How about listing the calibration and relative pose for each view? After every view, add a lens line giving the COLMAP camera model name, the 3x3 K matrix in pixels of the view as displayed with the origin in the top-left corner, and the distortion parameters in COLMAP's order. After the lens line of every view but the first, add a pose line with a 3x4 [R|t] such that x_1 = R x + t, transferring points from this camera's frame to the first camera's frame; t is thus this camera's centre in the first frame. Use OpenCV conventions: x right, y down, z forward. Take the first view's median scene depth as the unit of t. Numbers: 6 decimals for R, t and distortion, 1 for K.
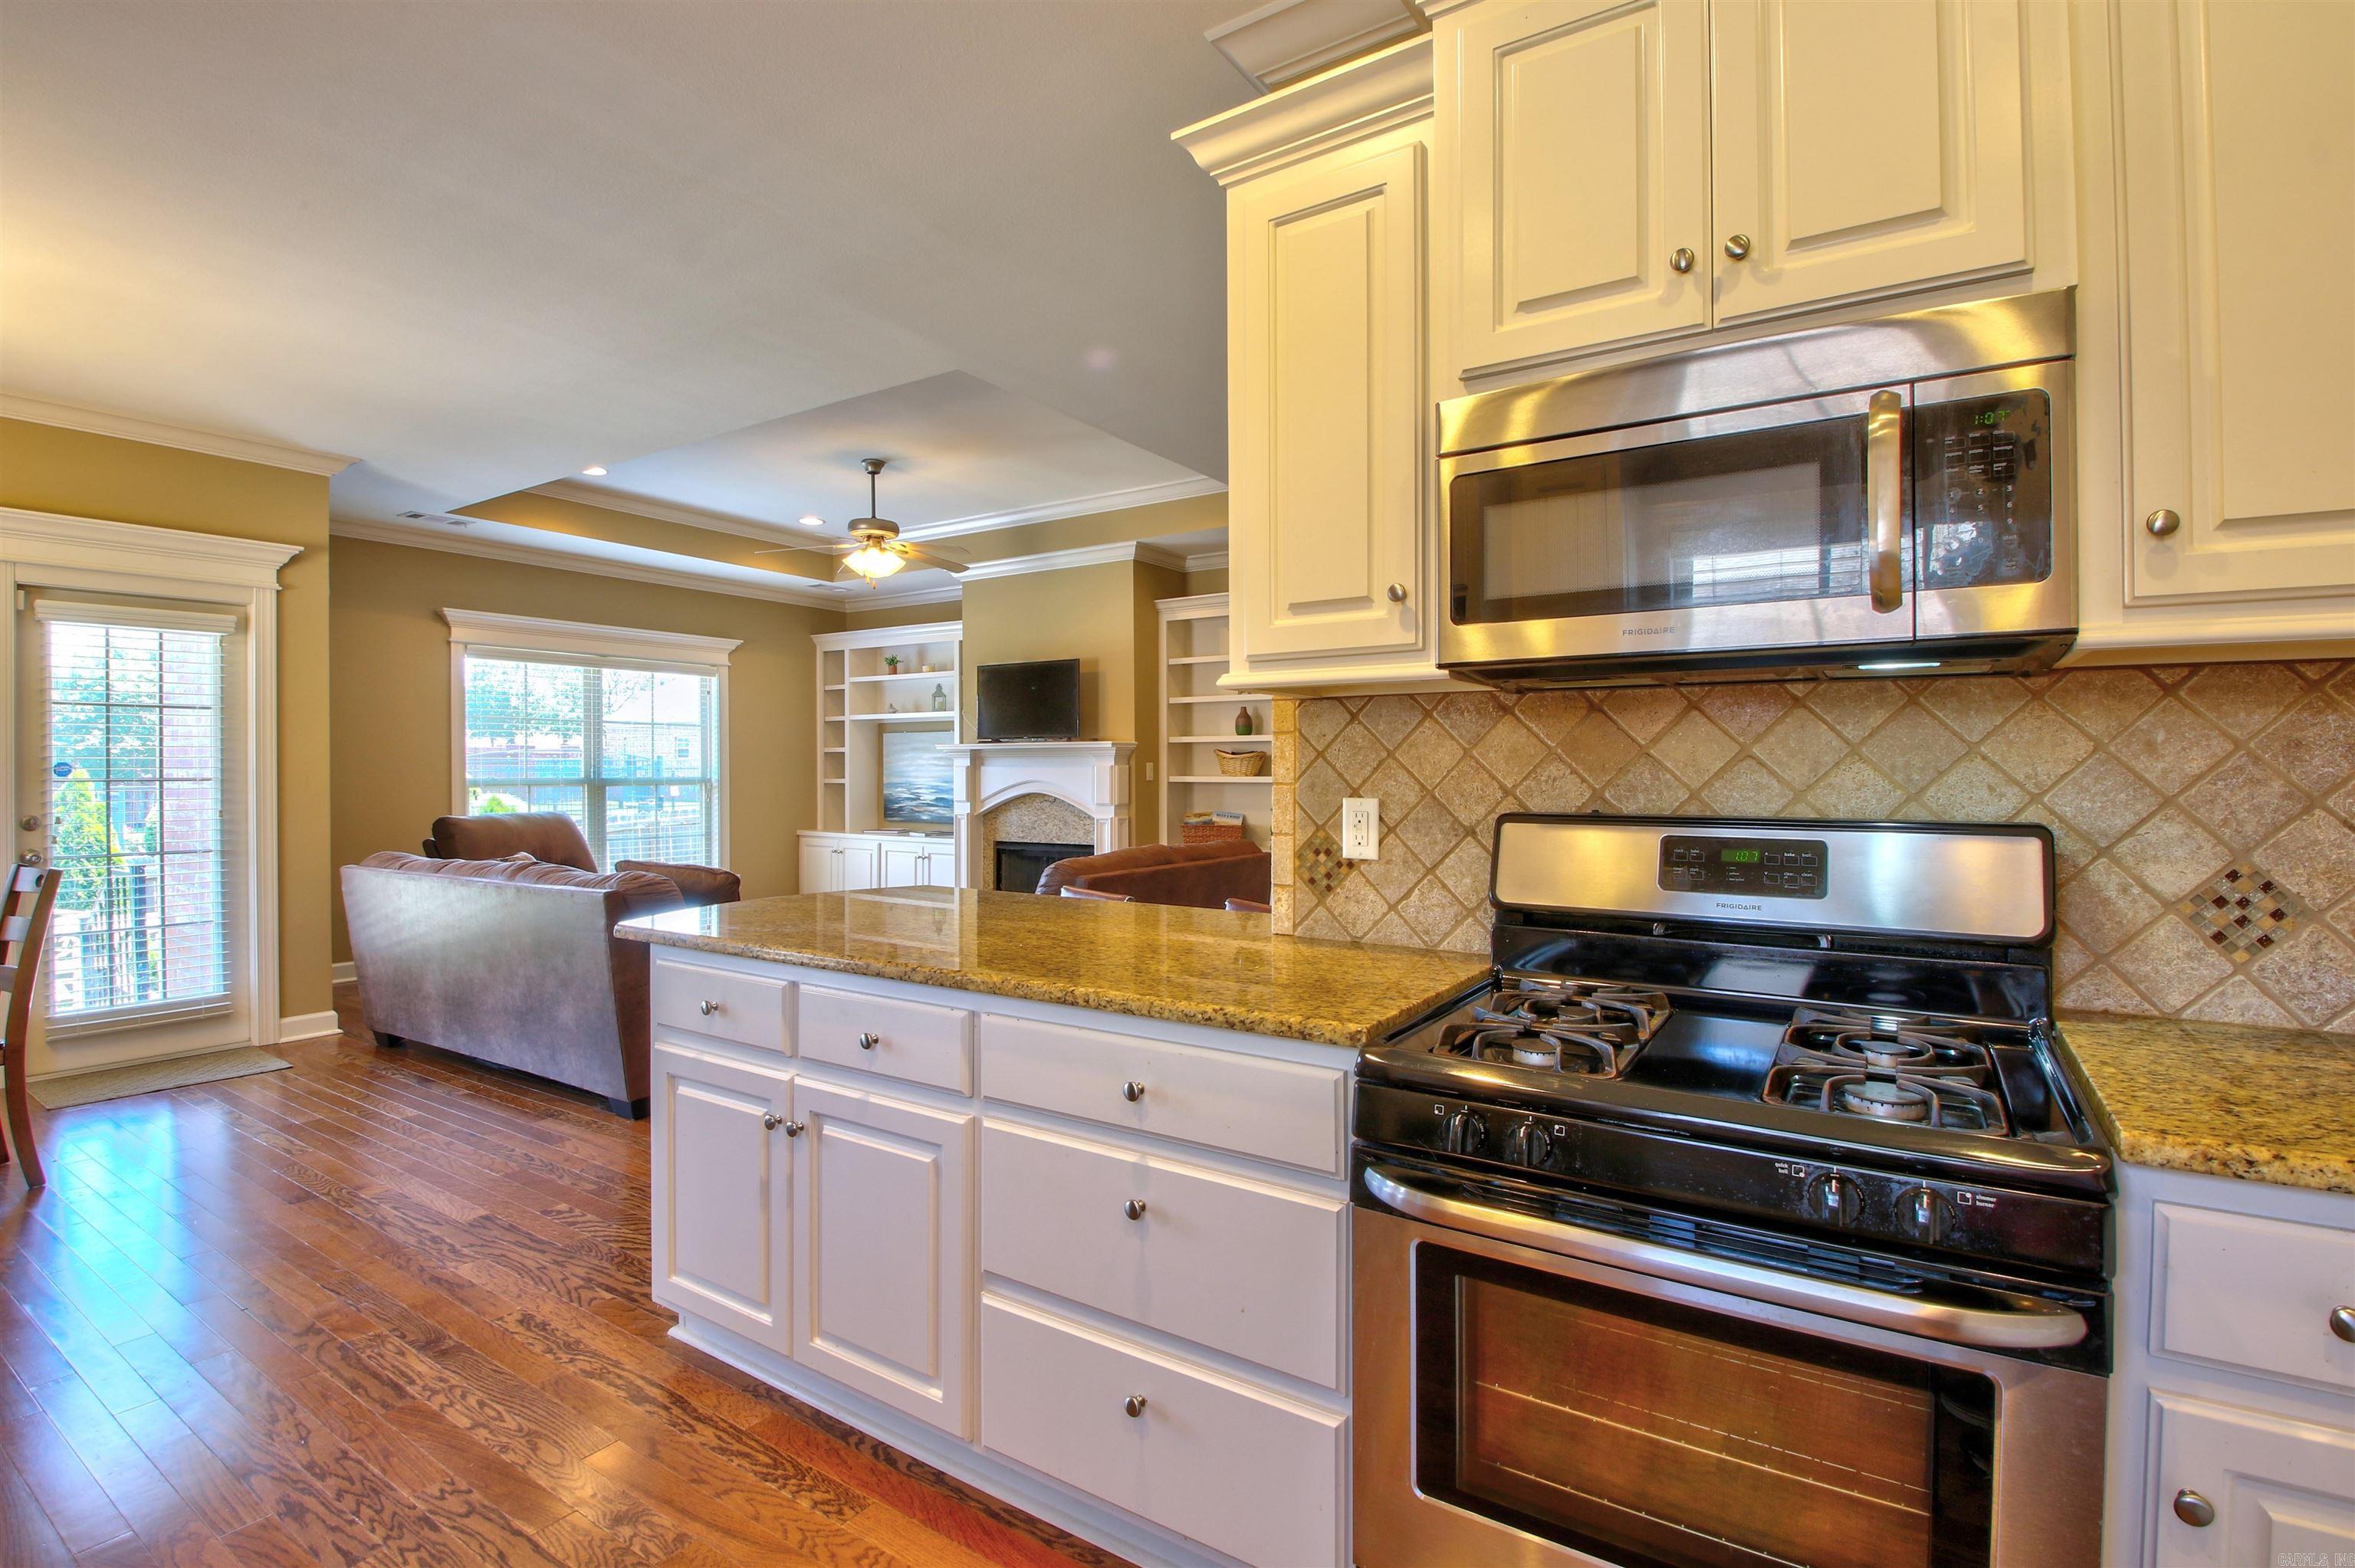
lens RADIAL K [[1099.7, 0, 1200.3], [0, 1099.7, 770.8], [0, 0, 1]] dist [-0.002624, -0.013927]
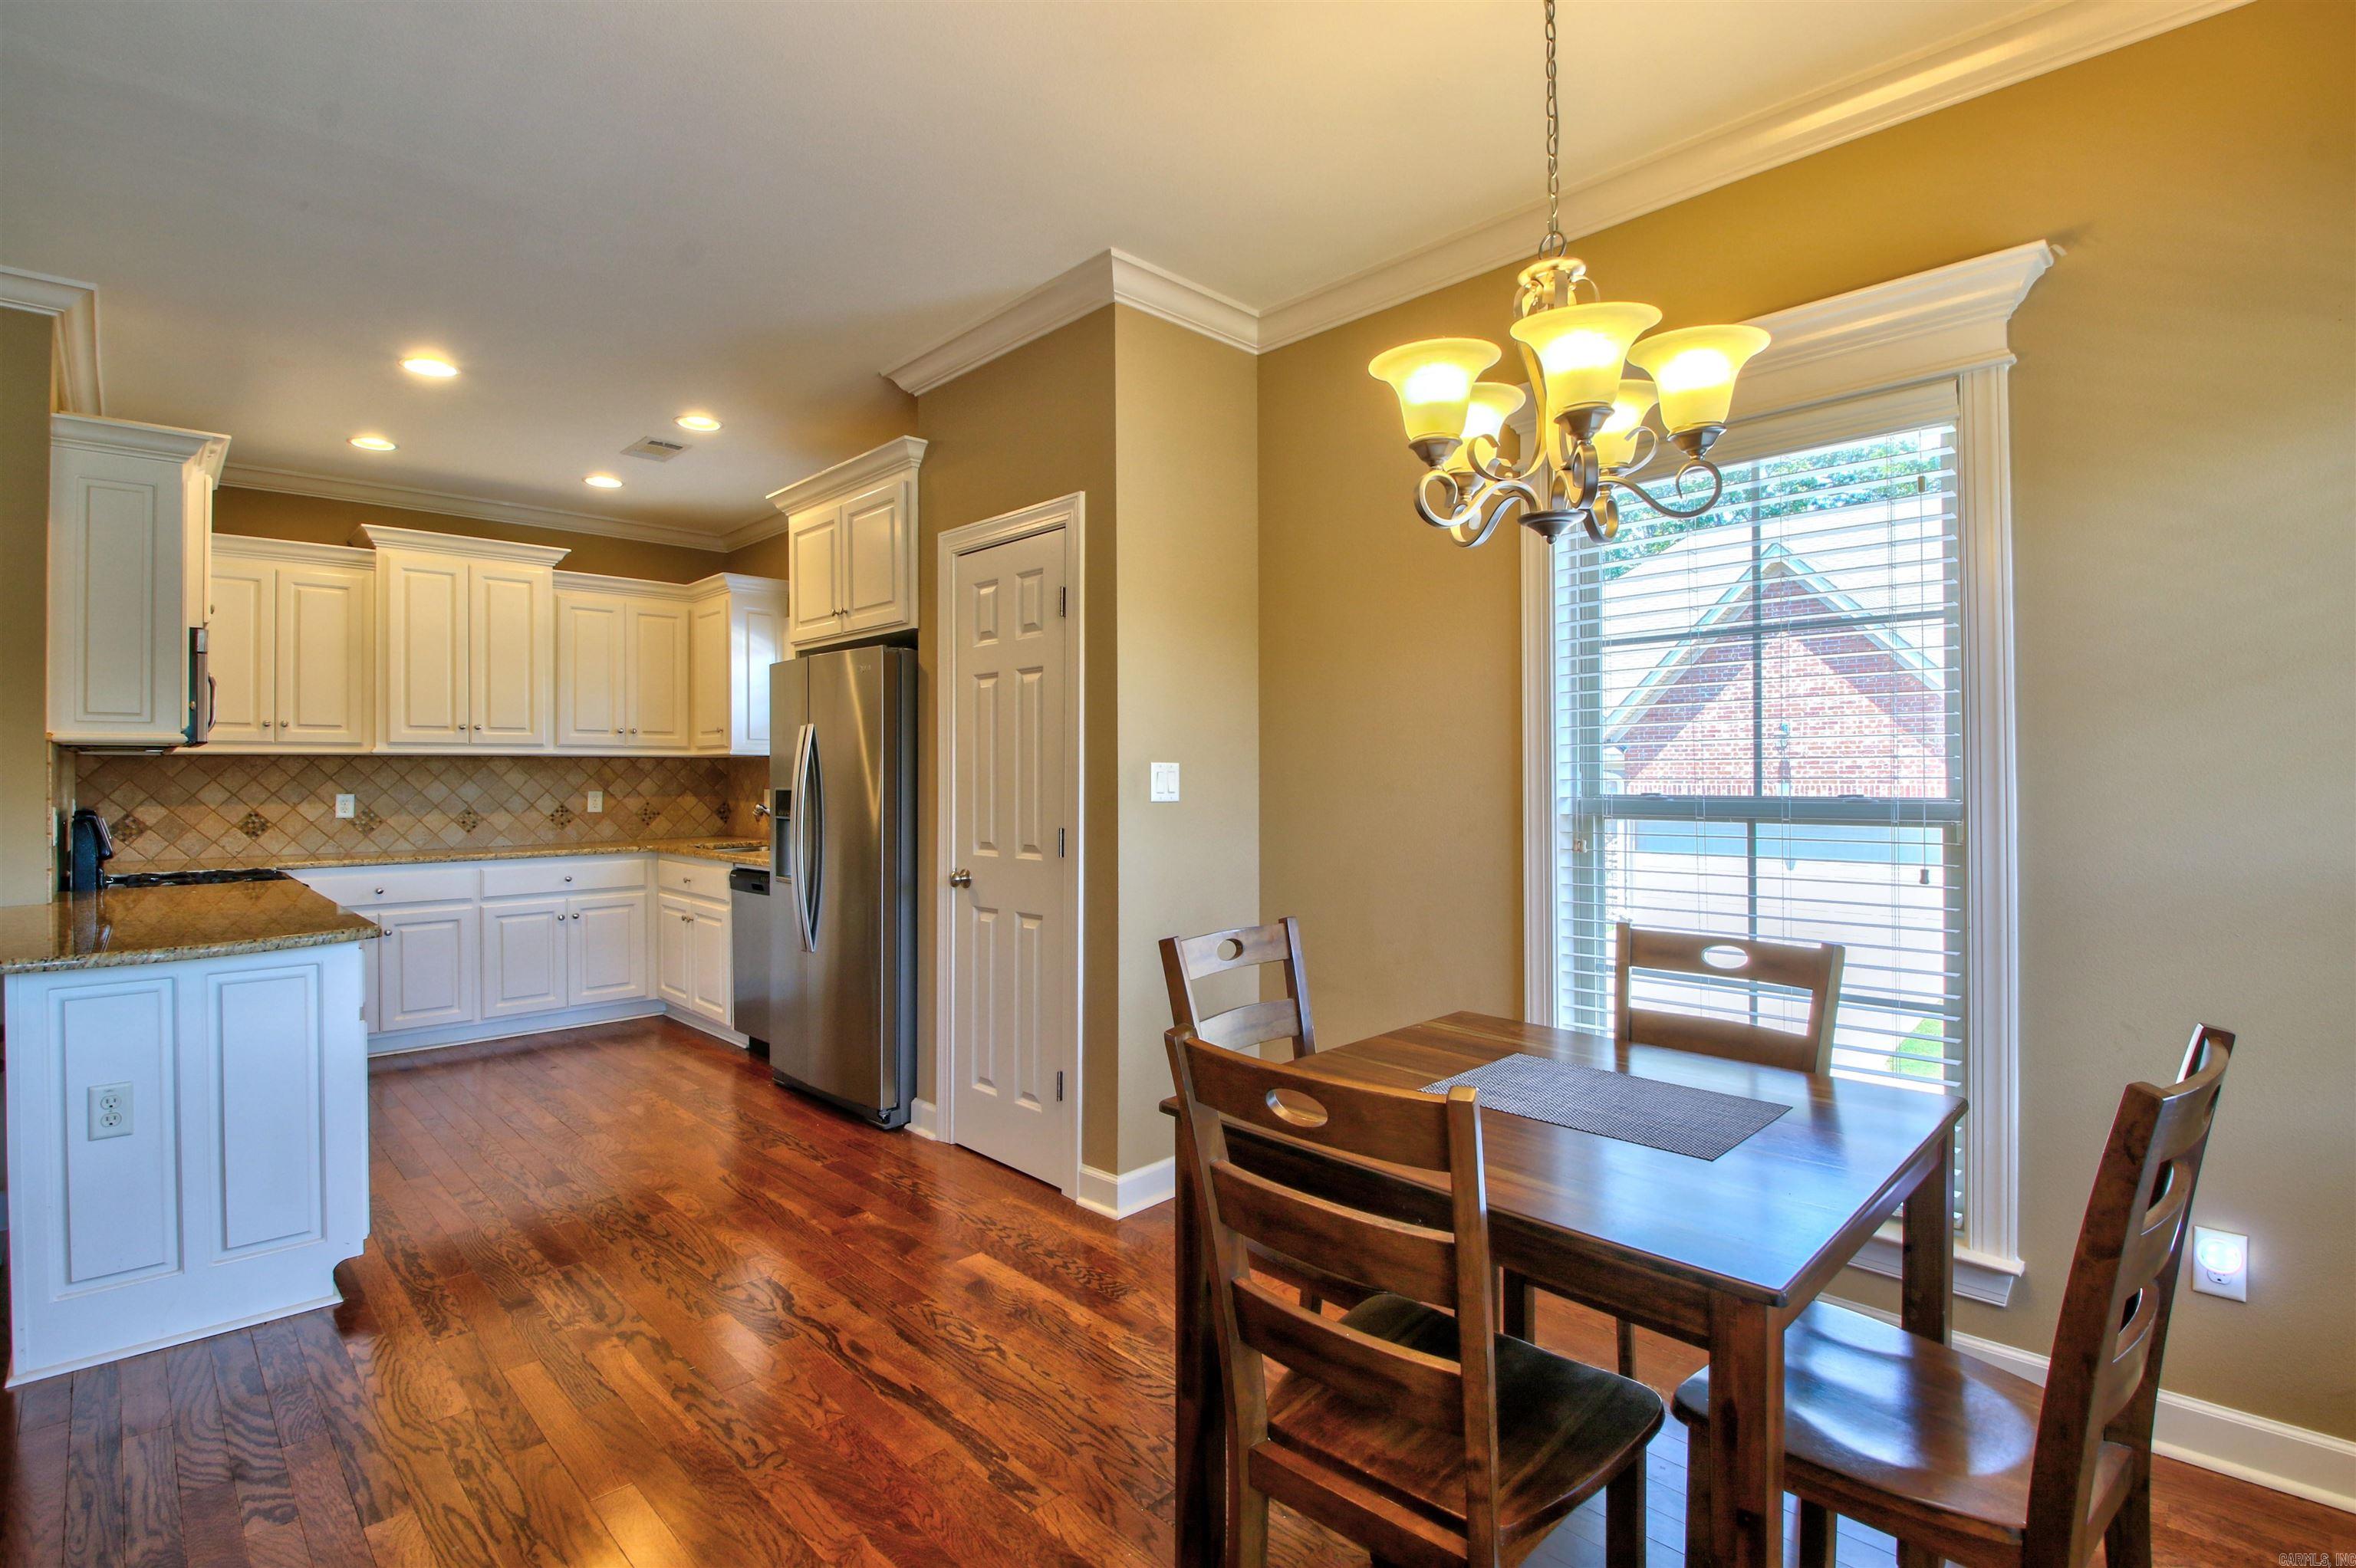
lens RADIAL K [[1100.2, 0, 1189.9], [0, 1100.2, 766.9], [0, 0, 1]] dist [-0.002624, -0.013927]
pose [[-0.978323, 0.007630, 0.206942, -0.517243], [0.007366, 0.999971, -0.002050, -0.005189], [-0.206952, -0.000481, -0.978351, 0.629464]]
